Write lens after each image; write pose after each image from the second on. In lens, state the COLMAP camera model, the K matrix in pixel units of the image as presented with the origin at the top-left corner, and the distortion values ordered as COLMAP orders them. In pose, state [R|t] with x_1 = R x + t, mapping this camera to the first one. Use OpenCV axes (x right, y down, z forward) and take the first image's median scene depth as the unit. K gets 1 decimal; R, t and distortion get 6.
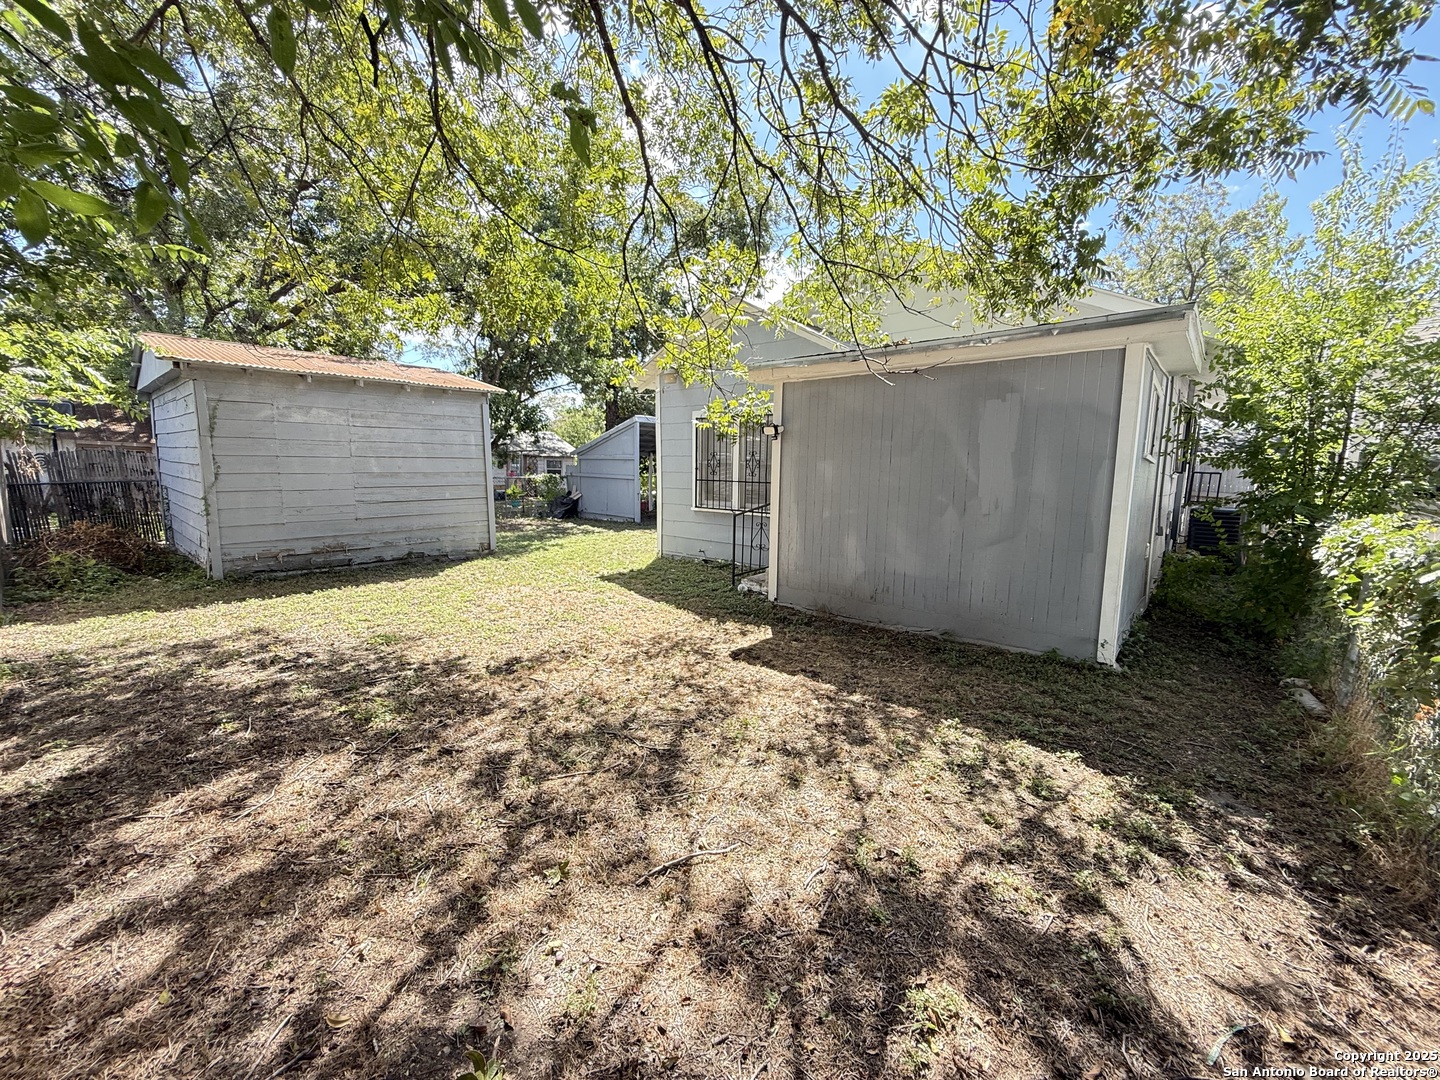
lens RADIAL K [[574.0, 0, 716.7], [0, 574.0, 539.8], [0, 0, 1]] dist [-0.000510, 0.000242]
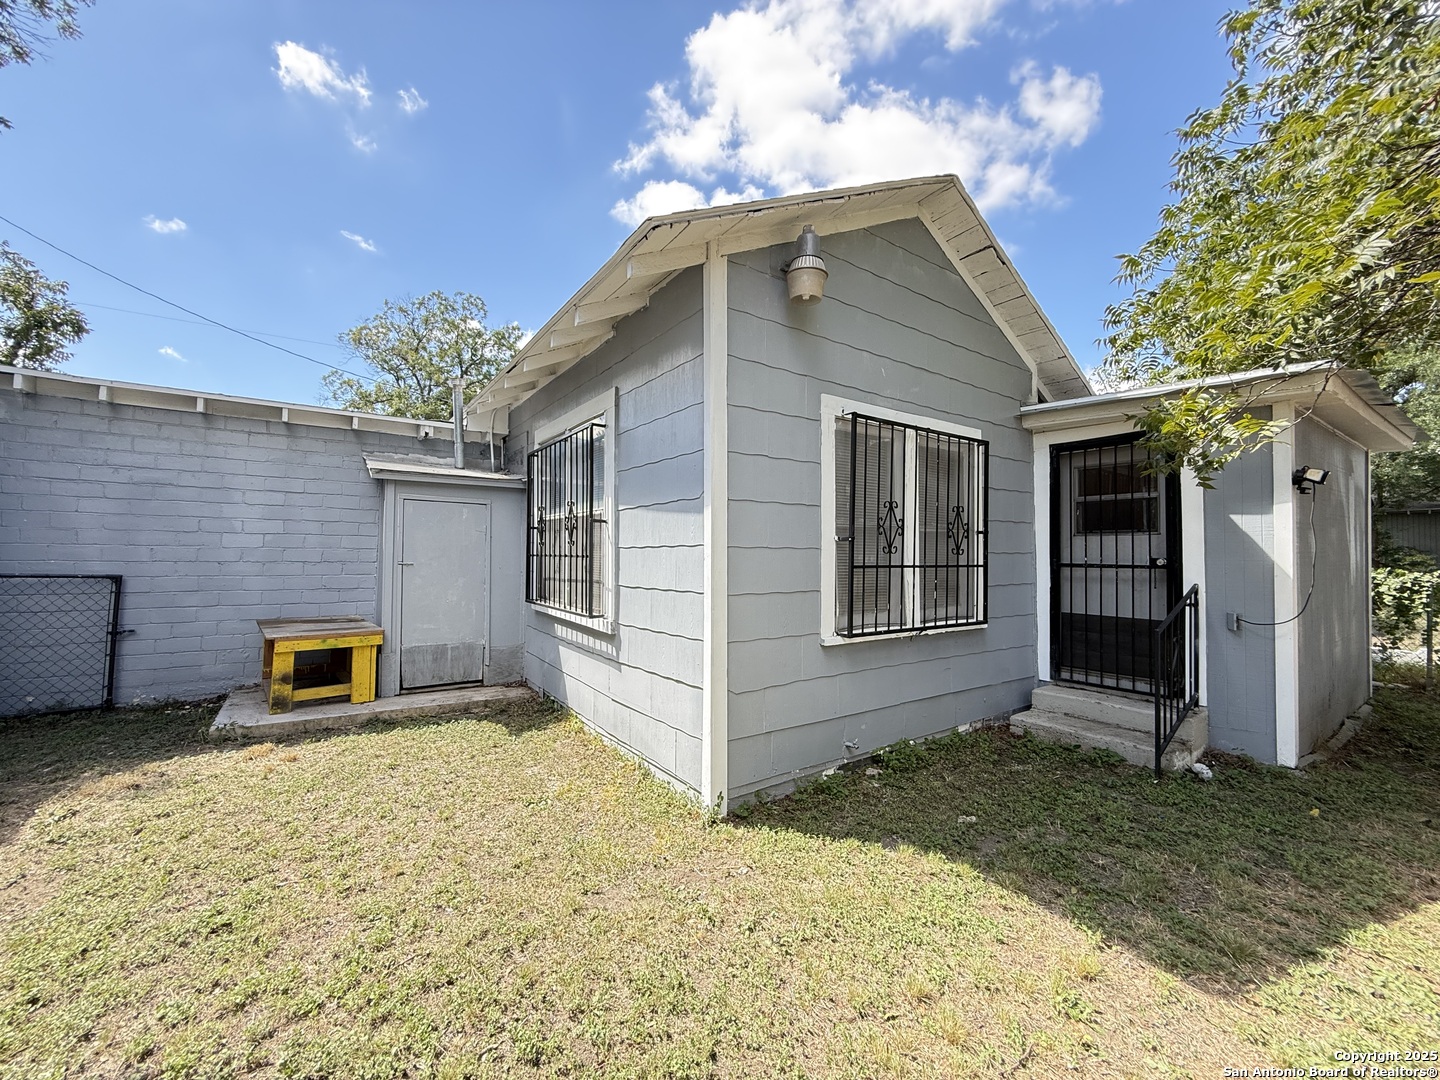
lens RADIAL K [[574.0, 0, 717.1], [0, 574.0, 540.4], [0, 0, 1]] dist [-0.000510, 0.000242]
pose [[0.263408, 0.004867, 0.964672, -0.763951], [0.115382, 0.992650, -0.036514, -0.204466], [-0.957759, 0.120924, 0.260911, 1.704161]]
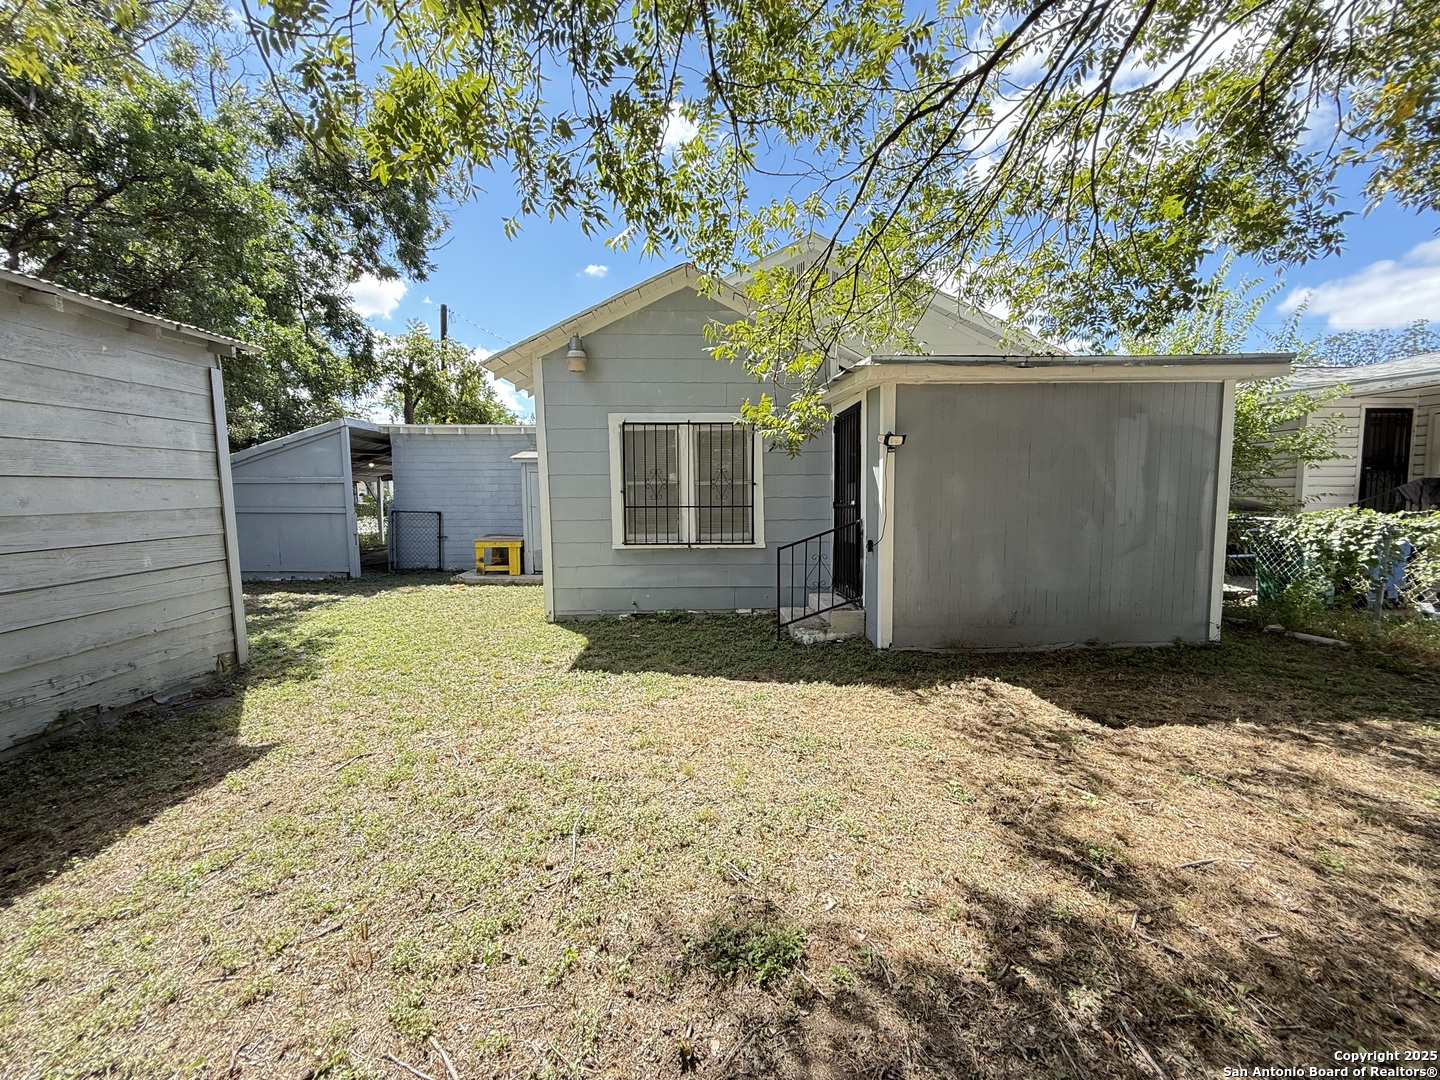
lens RADIAL K [[574.0, 0, 719.6], [0, 574.0, 537.0], [0, 0, 1]] dist [-0.000510, 0.000242]
pose [[0.745351, -0.072325, 0.662738, -0.751005], [0.102014, 0.994764, -0.006172, -0.085372], [-0.658821, 0.072209, 0.748826, 0.652005]]
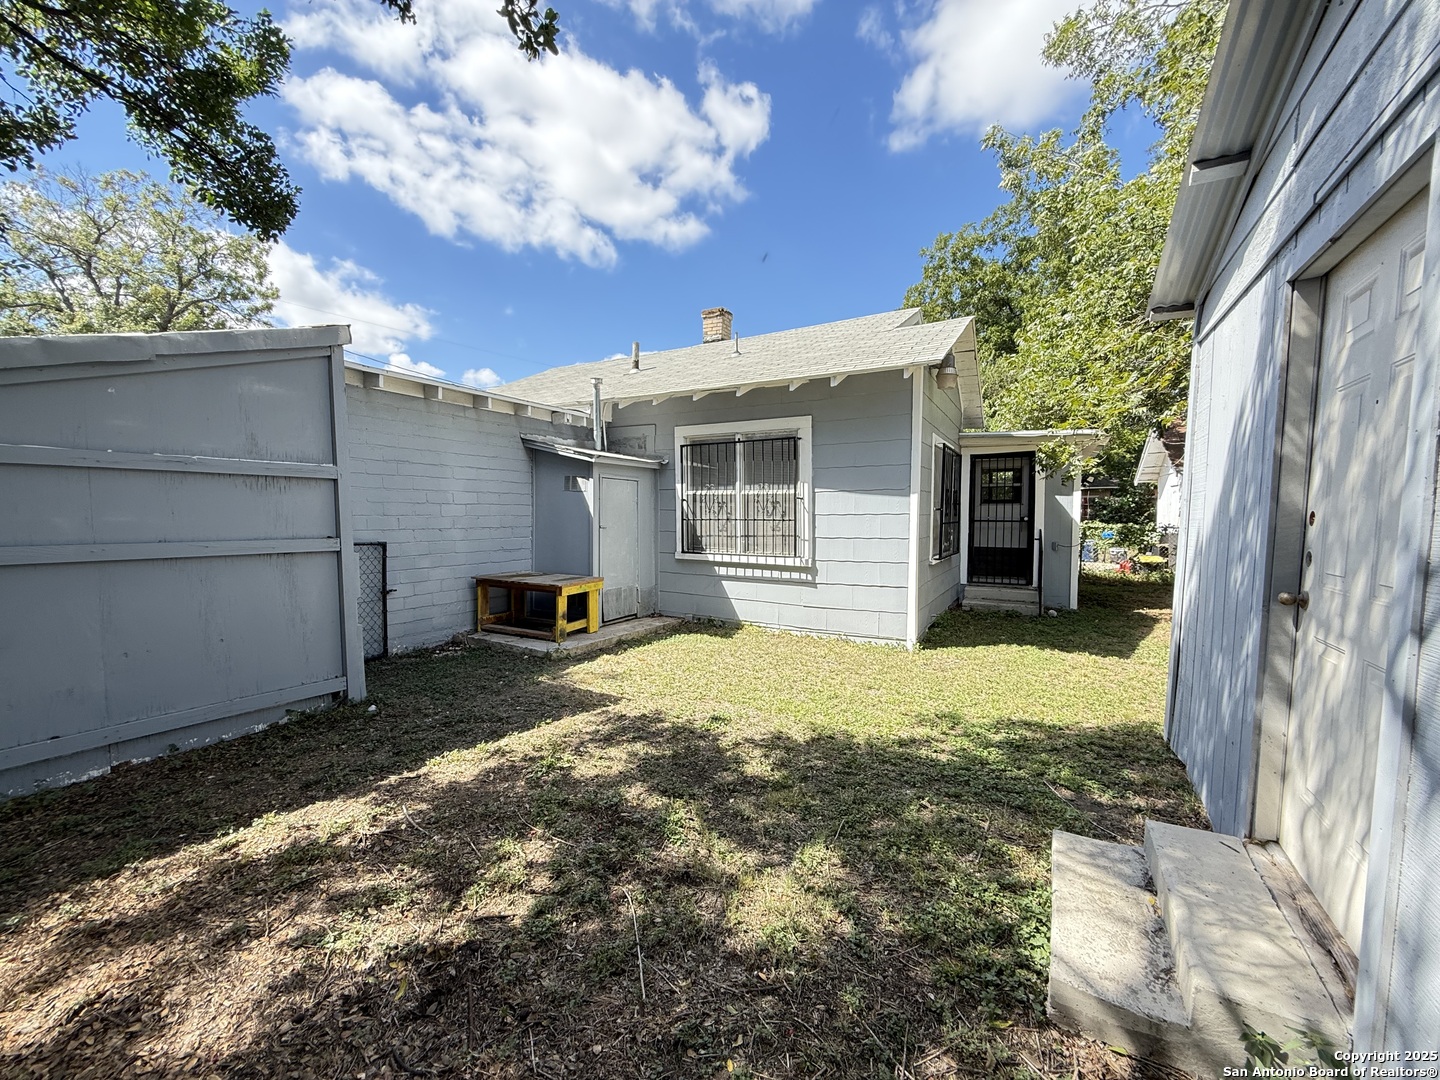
lens RADIAL K [[574.0, 0, 716.1], [0, 574.0, 548.6], [0, 0, 1]] dist [-0.000510, 0.000242]
pose [[-0.171214, -0.080684, 0.981925, -1.272251], [0.119771, 0.987545, 0.102030, -0.318998], [-0.977927, 0.135075, -0.159418, 2.460849]]
